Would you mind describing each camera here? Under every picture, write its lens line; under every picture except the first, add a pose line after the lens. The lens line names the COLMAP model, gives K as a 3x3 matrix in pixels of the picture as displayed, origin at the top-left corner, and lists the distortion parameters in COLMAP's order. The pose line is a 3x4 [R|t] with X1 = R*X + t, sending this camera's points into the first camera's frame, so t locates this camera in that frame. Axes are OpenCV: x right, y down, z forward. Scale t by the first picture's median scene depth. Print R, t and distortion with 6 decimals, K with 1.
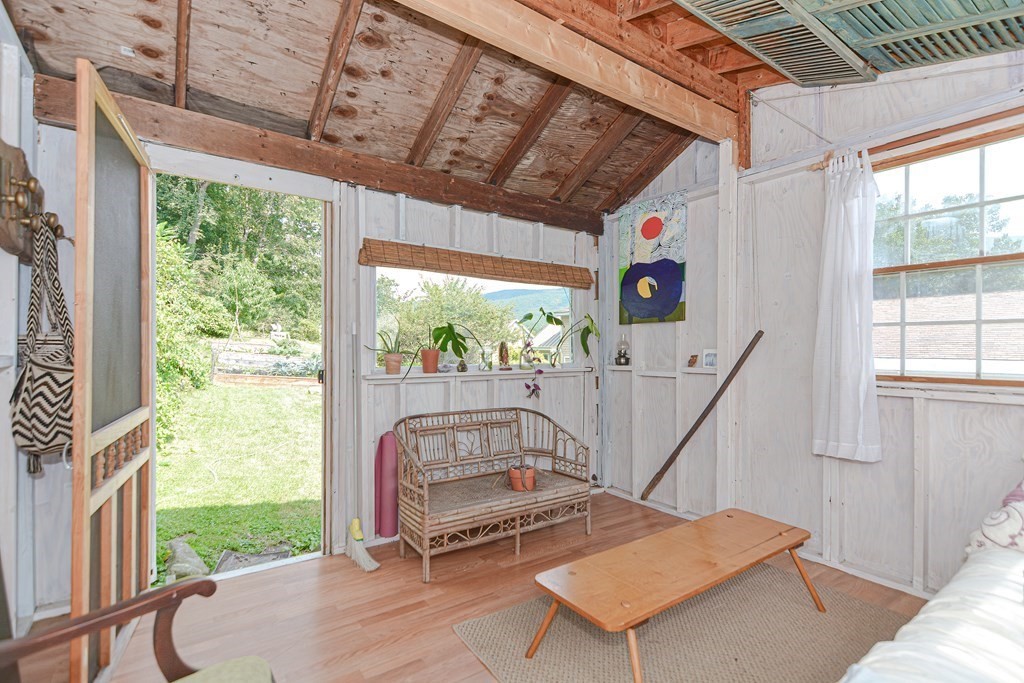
lens RADIAL K [[527.1, 0, 512.9], [0, 527.1, 347.7], [0, 0, 1]] dist [0.022027, -0.014331]
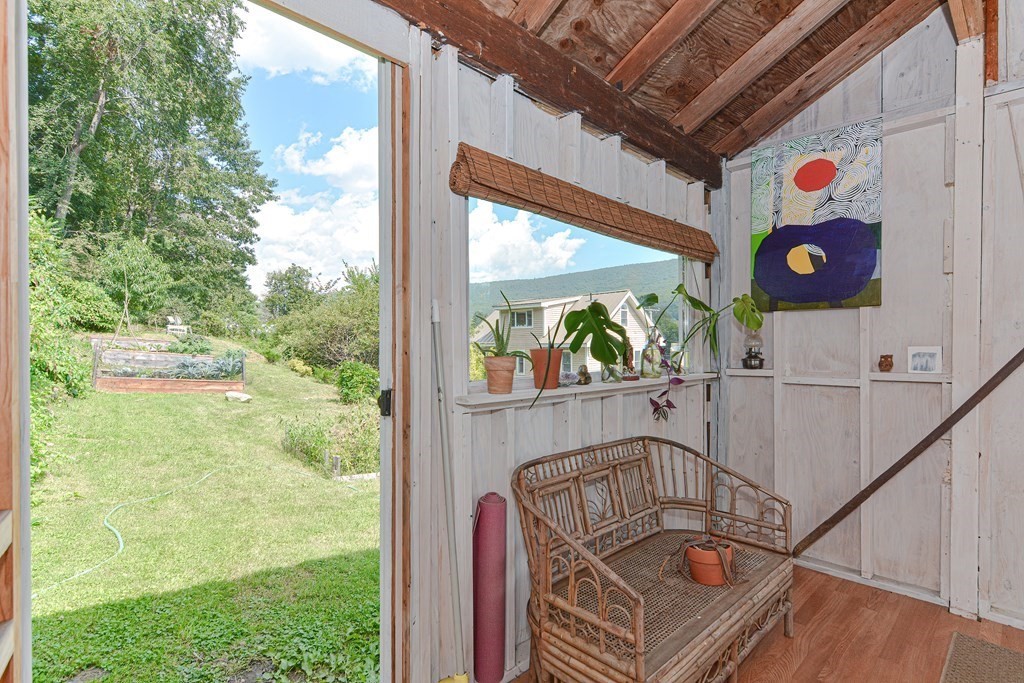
lens RADIAL K [[527.1, 0, 512.9], [0, 527.1, 347.7], [0, 0, 1]] dist [0.022027, -0.014331]
pose [[0.986533, -0.002953, 0.163537, -0.207353], [0.001642, 0.999965, 0.008149, -0.001874], [-0.163556, -0.007771, 0.986503, 0.299608]]
